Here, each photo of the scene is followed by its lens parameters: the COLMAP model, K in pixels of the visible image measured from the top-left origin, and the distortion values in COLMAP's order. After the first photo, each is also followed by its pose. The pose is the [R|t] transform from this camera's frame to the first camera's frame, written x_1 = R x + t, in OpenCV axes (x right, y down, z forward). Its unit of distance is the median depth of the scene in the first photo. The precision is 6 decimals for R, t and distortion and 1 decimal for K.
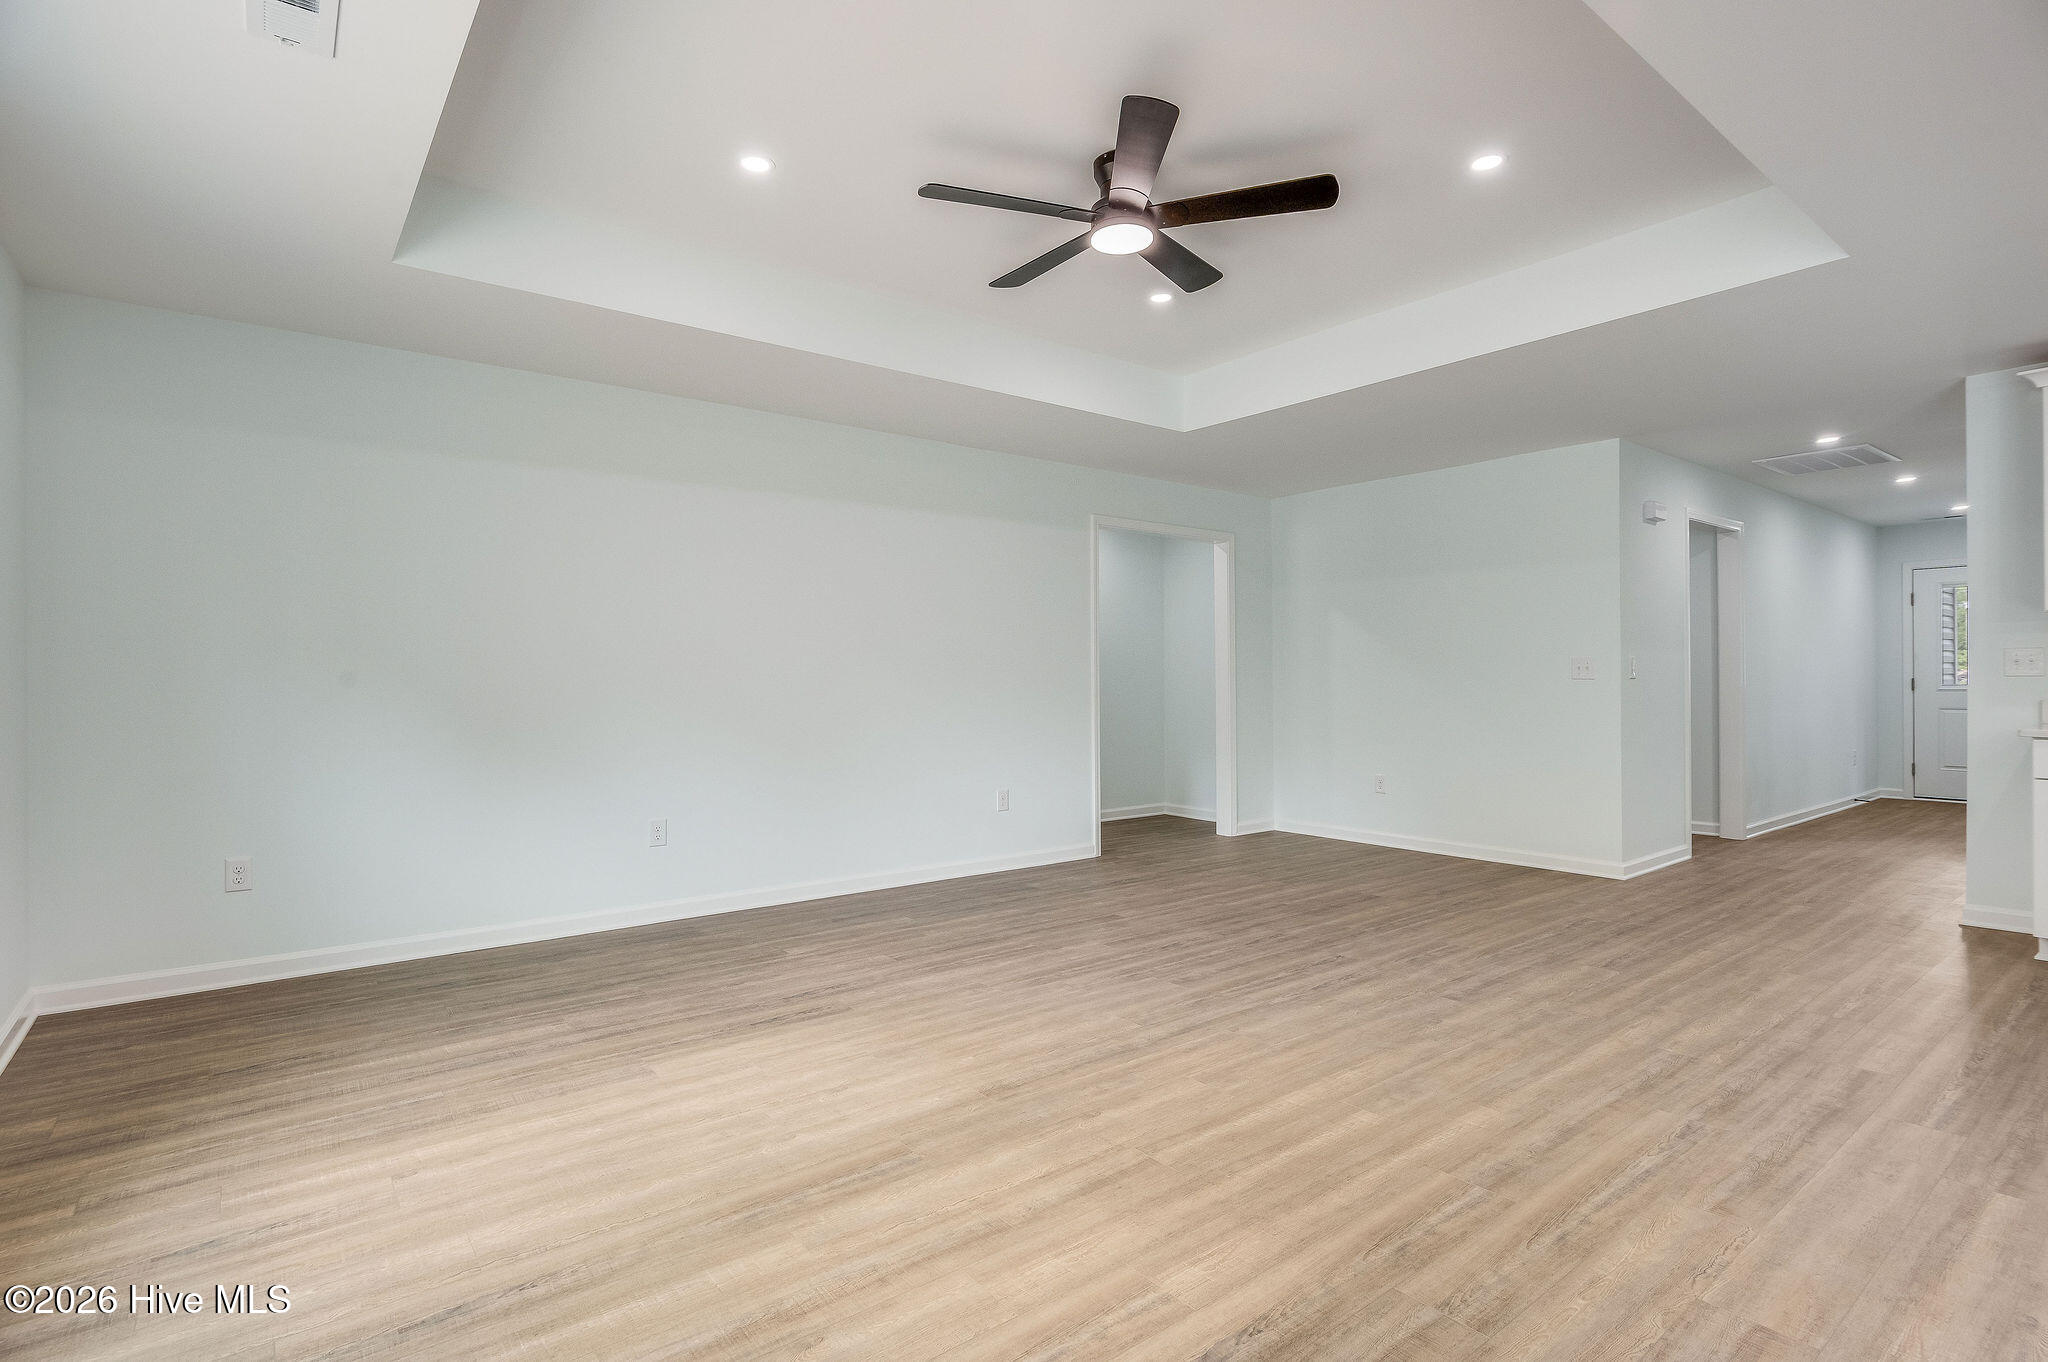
lens RADIAL K [[995.3, 0, 1012.8], [0, 995.3, 676.5], [0, 0, 1]] dist [-0.013620, 0.002688]
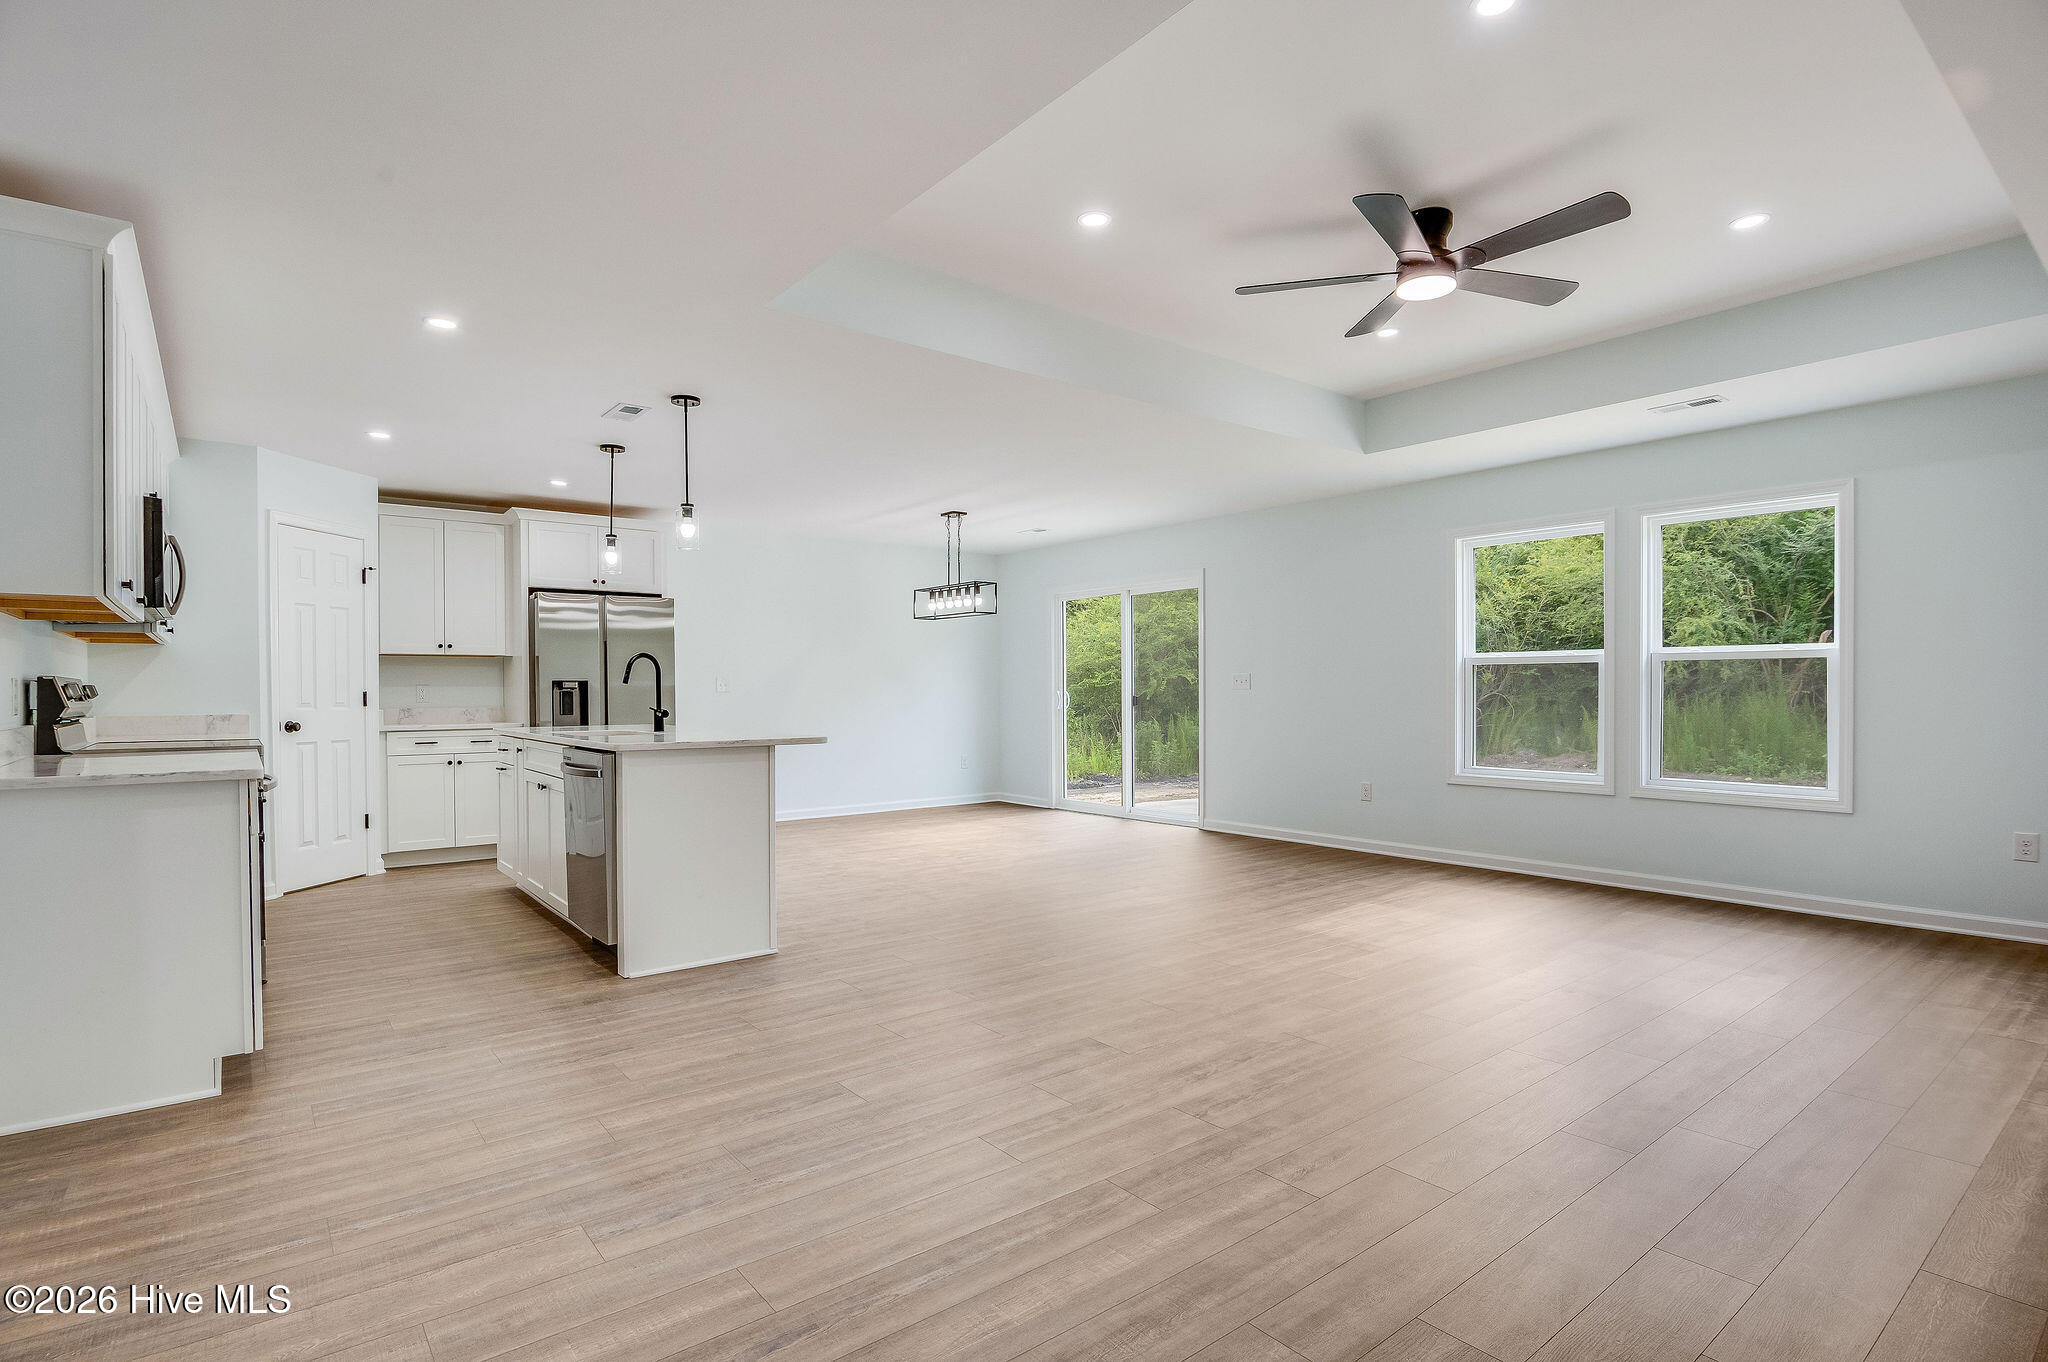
lens RADIAL K [[995.3, 0, 1008.5], [0, 995.3, 704.9], [0, 0, 1]] dist [-0.013620, 0.002688]
pose [[-0.999960, 0.008643, 0.002343, 0.497521], [0.008671, 0.999890, 0.012040, 0.003497], [-0.002239, 0.012060, -0.999925, 1.816535]]
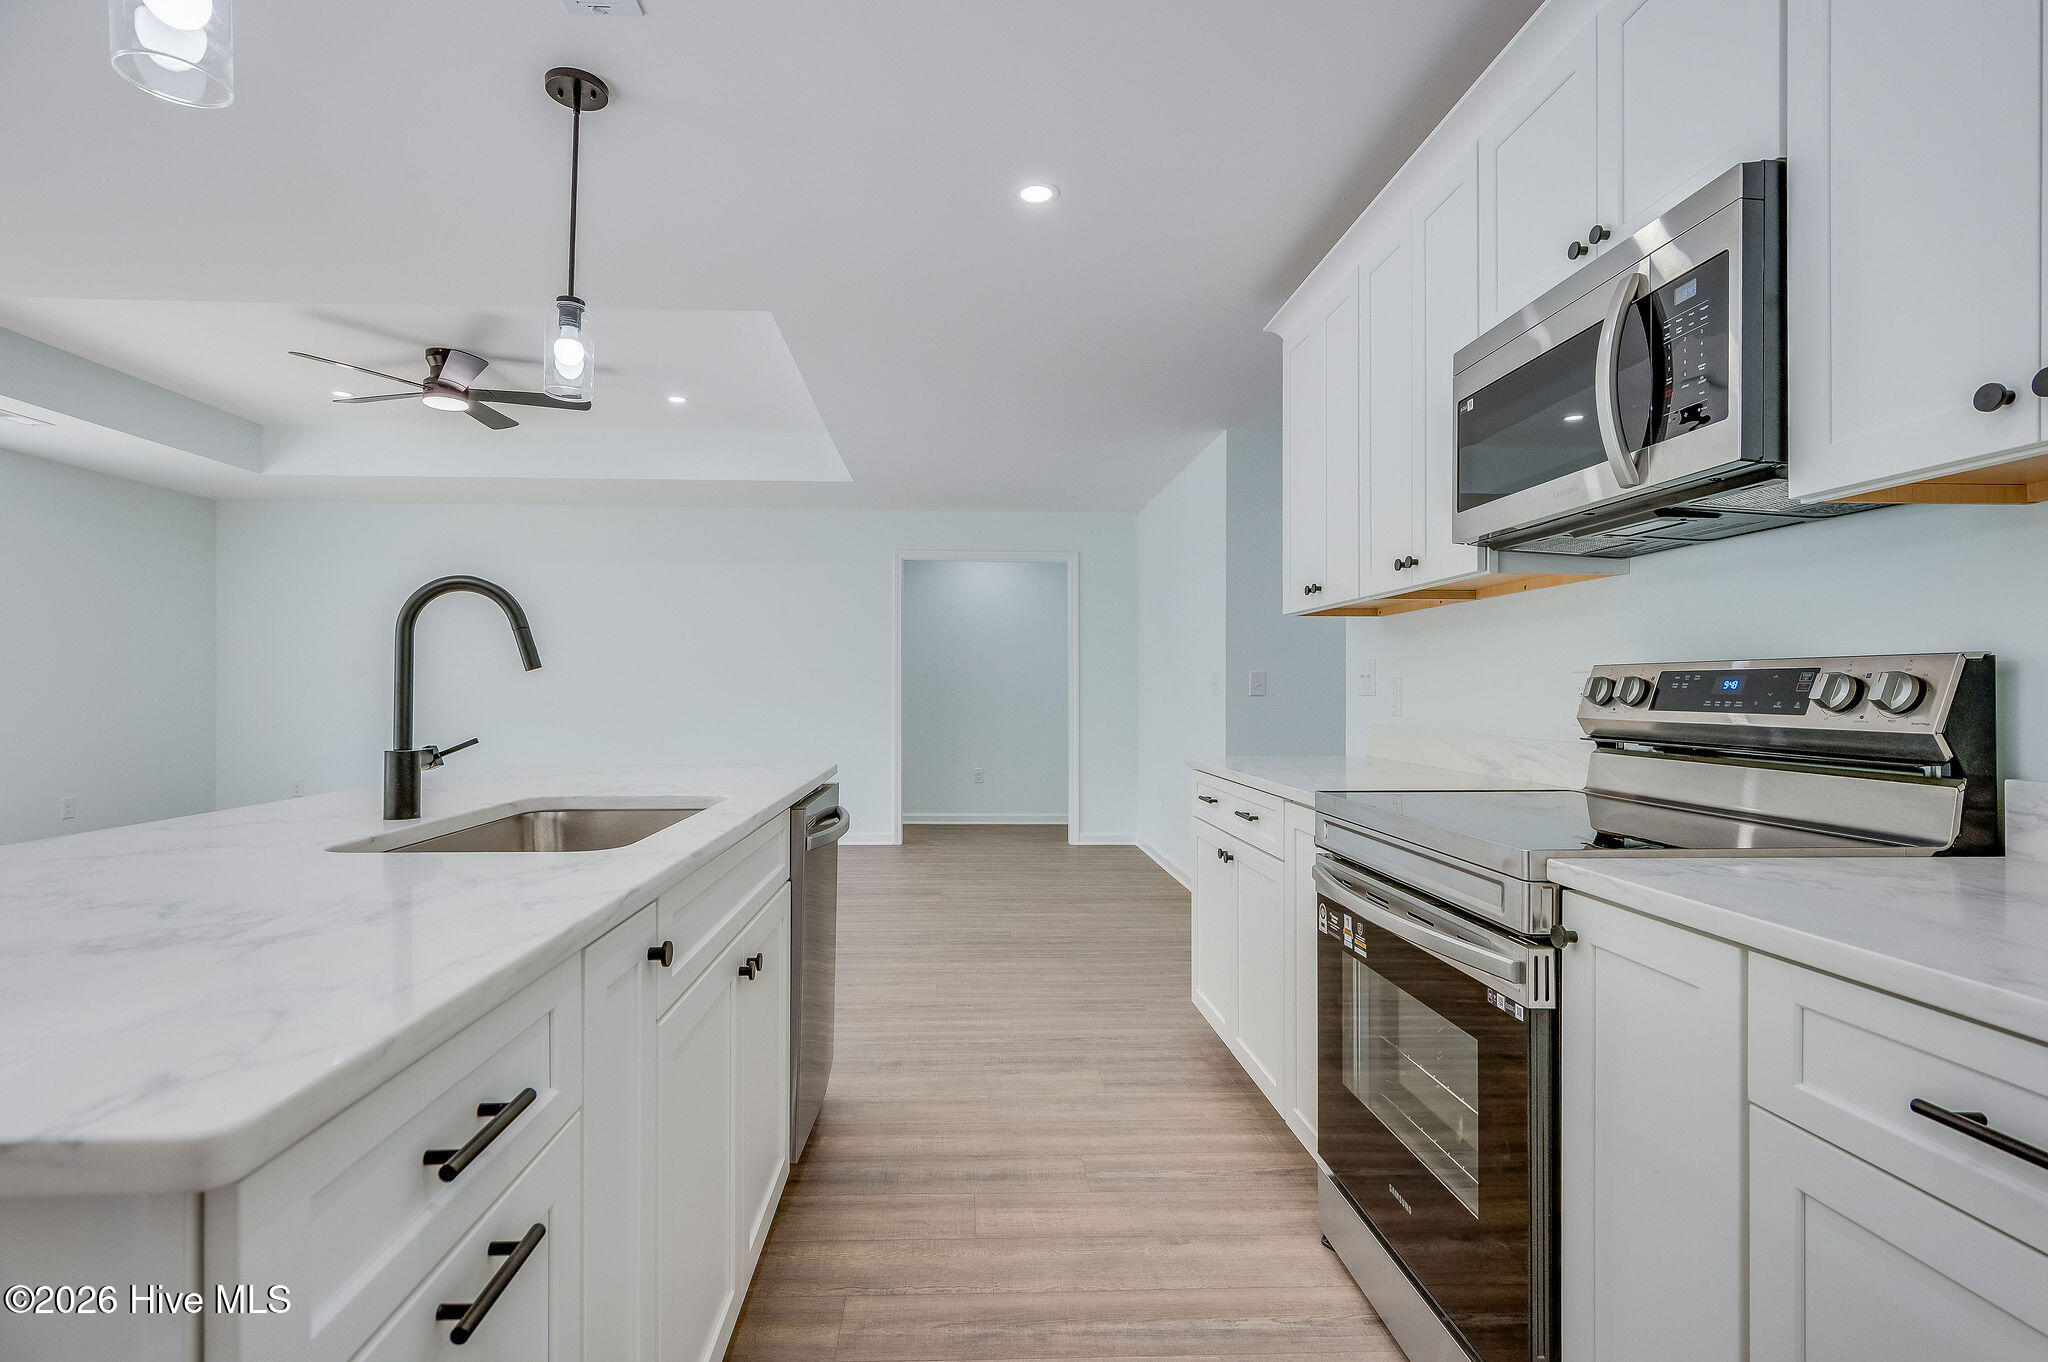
lens RADIAL K [[995.3, 0, 996.1], [0, 995.3, 689.0], [0, 0, 1]] dist [-0.013620, 0.002688]
pose [[0.811324, 0.006337, -0.584562, 1.469798], [-0.005281, 0.999980, 0.003511, -0.006715], [0.584573, 0.000238, 0.811341, 0.209961]]
